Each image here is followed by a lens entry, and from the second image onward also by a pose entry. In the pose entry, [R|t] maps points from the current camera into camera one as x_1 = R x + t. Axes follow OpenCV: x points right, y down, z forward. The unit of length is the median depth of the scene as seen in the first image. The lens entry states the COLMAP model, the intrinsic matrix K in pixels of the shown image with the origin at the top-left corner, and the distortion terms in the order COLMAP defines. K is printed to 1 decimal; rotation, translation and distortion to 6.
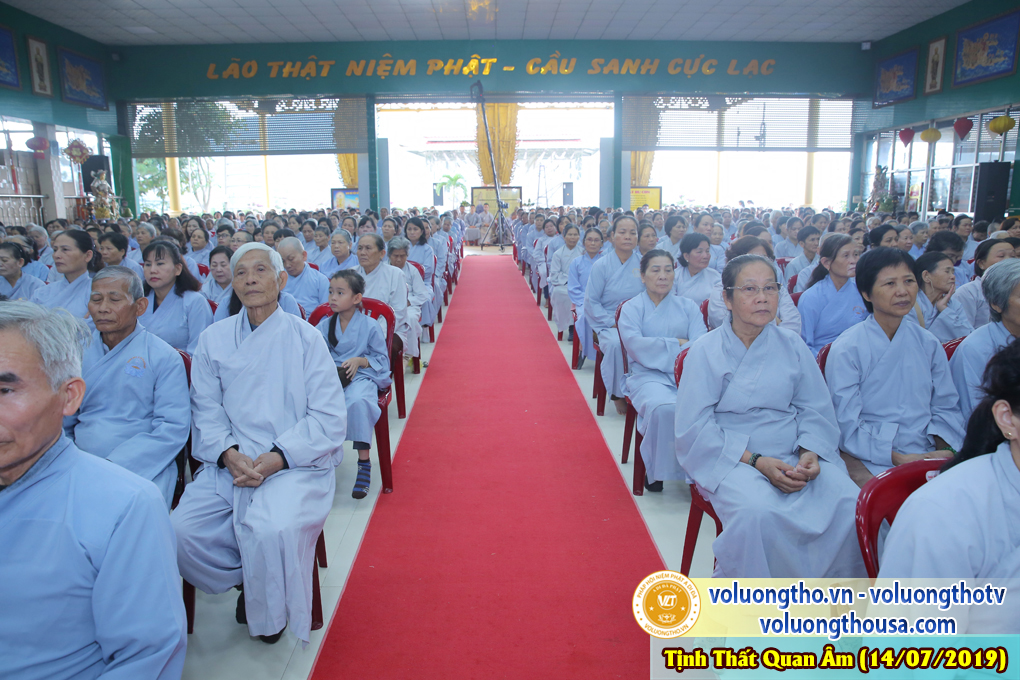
lens RADIAL K [[693.7, 0, 510.0], [0, 693.7, 340.0], [0, 0, 1]] dist [-0.109629, 0.085452]
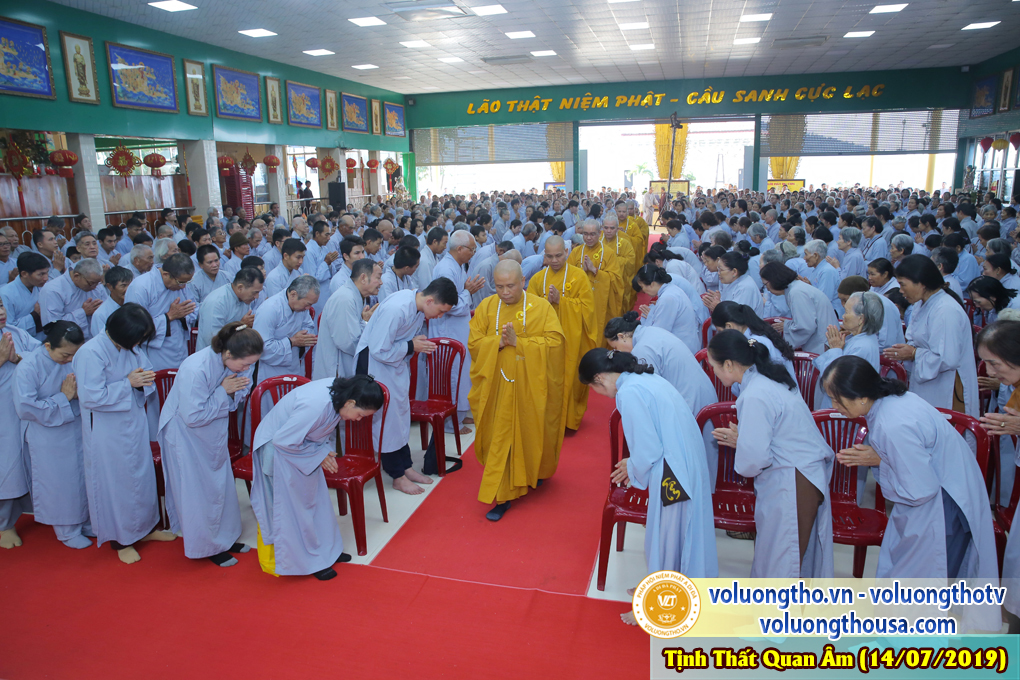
lens RADIAL K [[693.7, 0, 510.0], [0, 693.7, 340.0], [0, 0, 1]] dist [-0.109629, 0.085452]
pose [[0.961522, 0.046634, -0.270739, 0.075505], [-0.037202, 0.998512, 0.039869, 0.048482], [0.272196, -0.028263, 0.961827, -0.445061]]
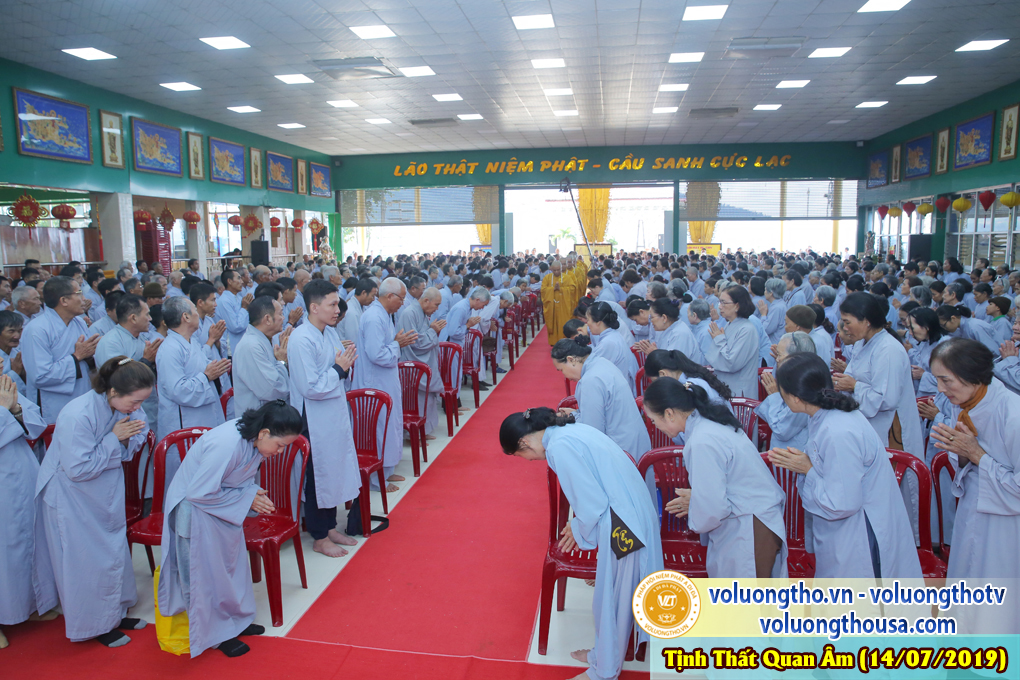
lens RADIAL K [[693.7, 0, 510.0], [0, 693.7, 340.0], [0, 0, 1]] dist [-0.109629, 0.085452]
pose [[0.985160, 0.020223, -0.170445, 0.072957], [-0.029709, 0.998137, -0.053288, 0.051611], [0.169050, 0.057561, 0.983925, -0.438595]]
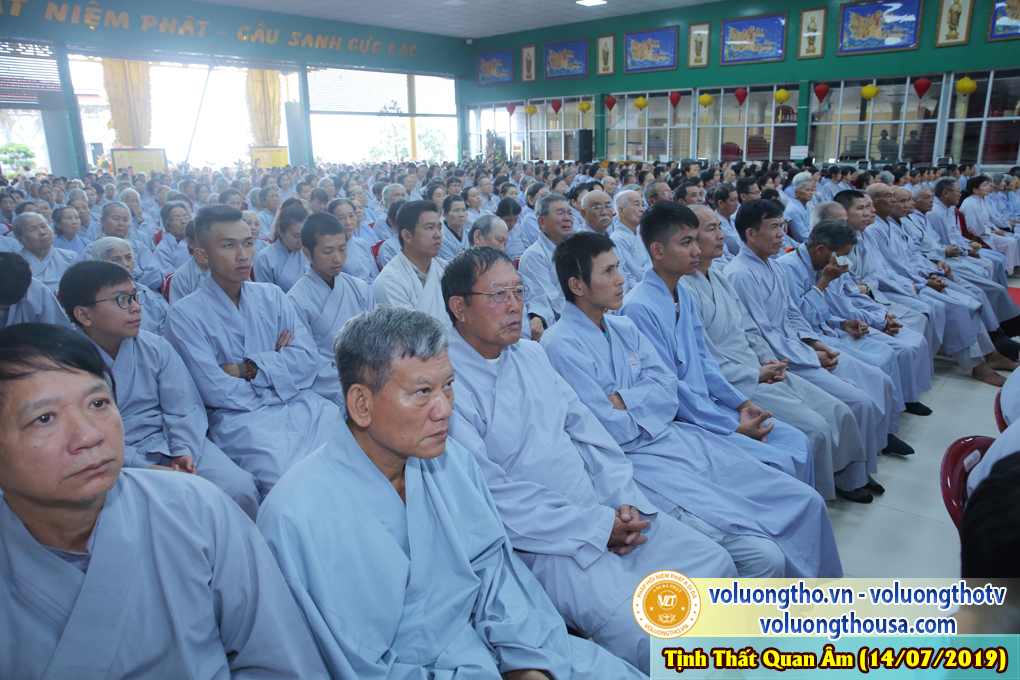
lens RADIAL K [[693.7, 0, 510.0], [0, 693.7, 340.0], [0, 0, 1]] dist [-0.109629, 0.085452]
pose [[0.681149, -0.196627, 0.705247, -0.520495], [0.151907, 0.980255, 0.126585, -0.000489], [-0.716212, 0.020908, 0.697569, -0.025155]]
